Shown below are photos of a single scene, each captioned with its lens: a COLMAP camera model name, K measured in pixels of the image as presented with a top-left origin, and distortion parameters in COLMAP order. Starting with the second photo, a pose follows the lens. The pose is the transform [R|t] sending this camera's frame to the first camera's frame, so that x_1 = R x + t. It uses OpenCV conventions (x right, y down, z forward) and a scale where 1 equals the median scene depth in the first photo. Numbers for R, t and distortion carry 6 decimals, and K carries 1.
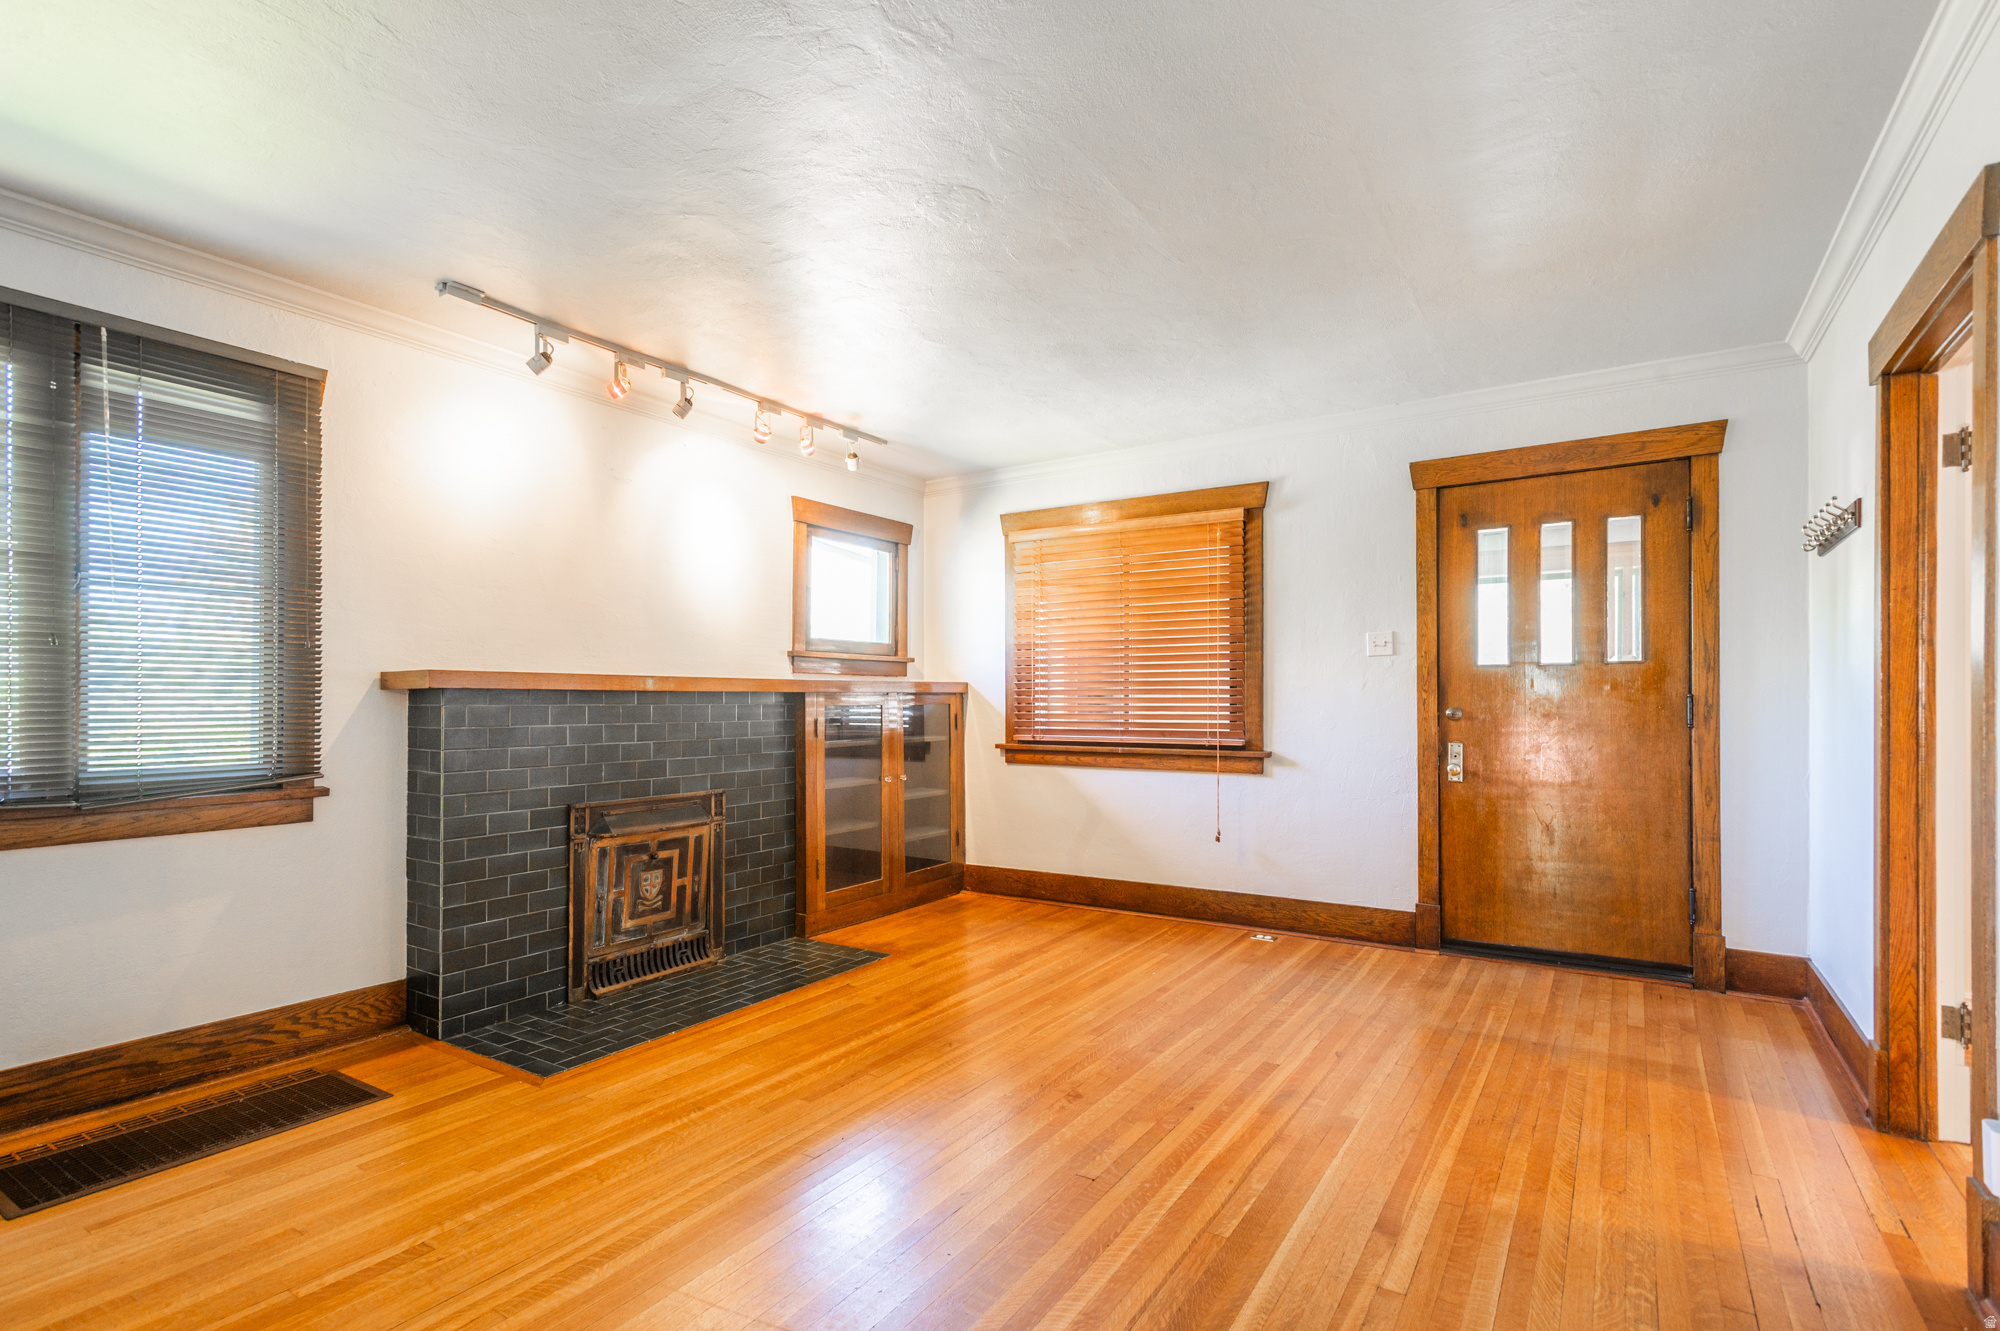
lens RADIAL K [[983.3, 0, 1072.6], [0, 983.3, 641.4], [0, 0, 1]] dist [0.017050, -0.006197]
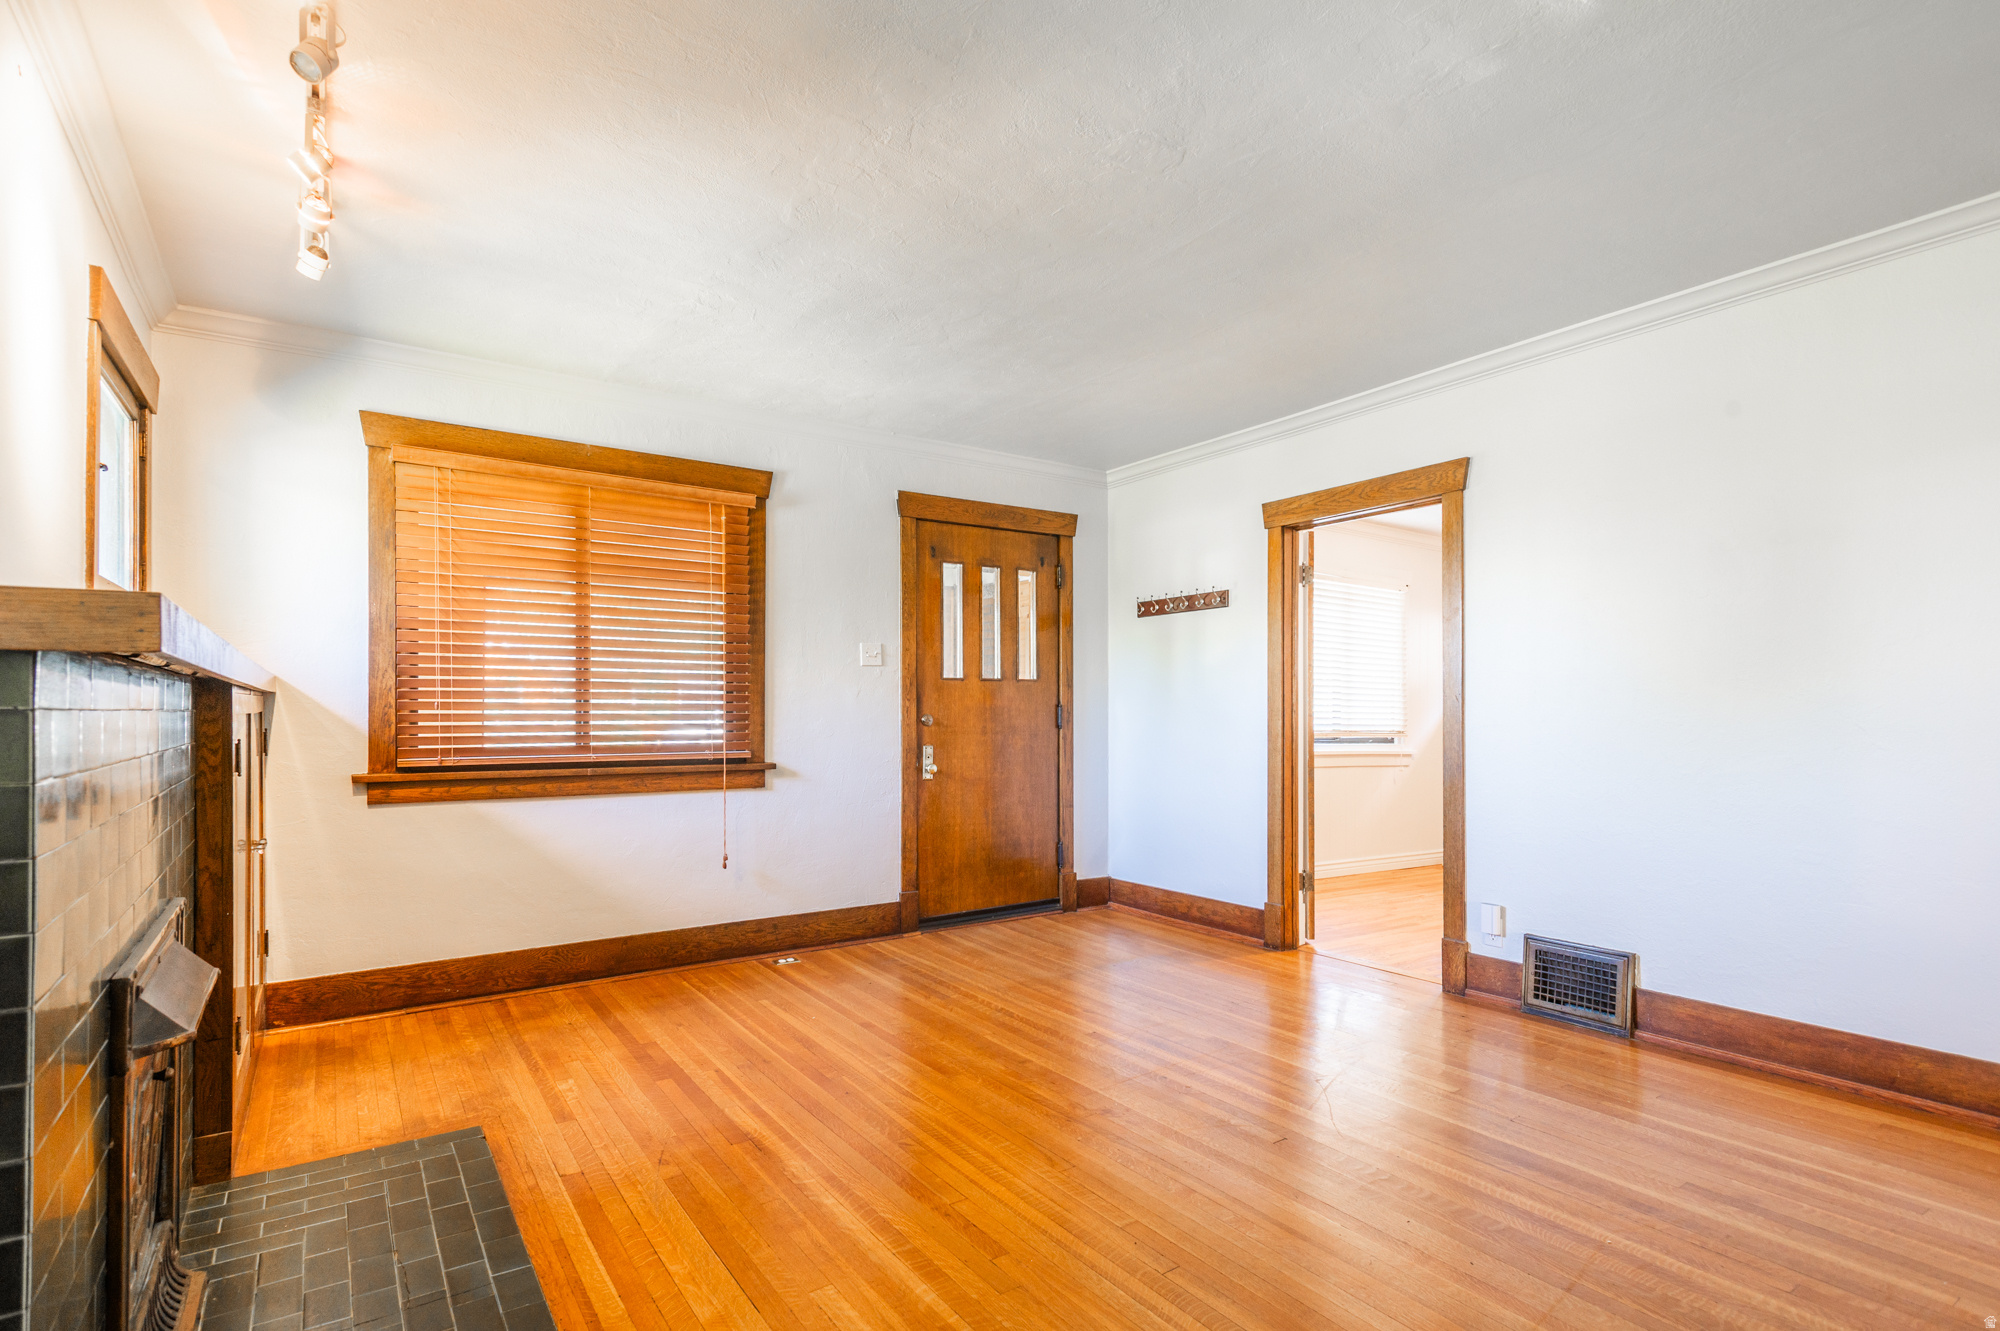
lens RADIAL K [[960.8, 0, 1039.4], [0, 960.8, 663.6], [0, 0, 1]] dist [0.013123, -0.001188]
pose [[0.394037, 0.045846, 0.917950, -0.582060], [-0.058123, 0.997999, -0.024894, 0.028438], [-0.917255, -0.043545, 0.395913, 0.443697]]
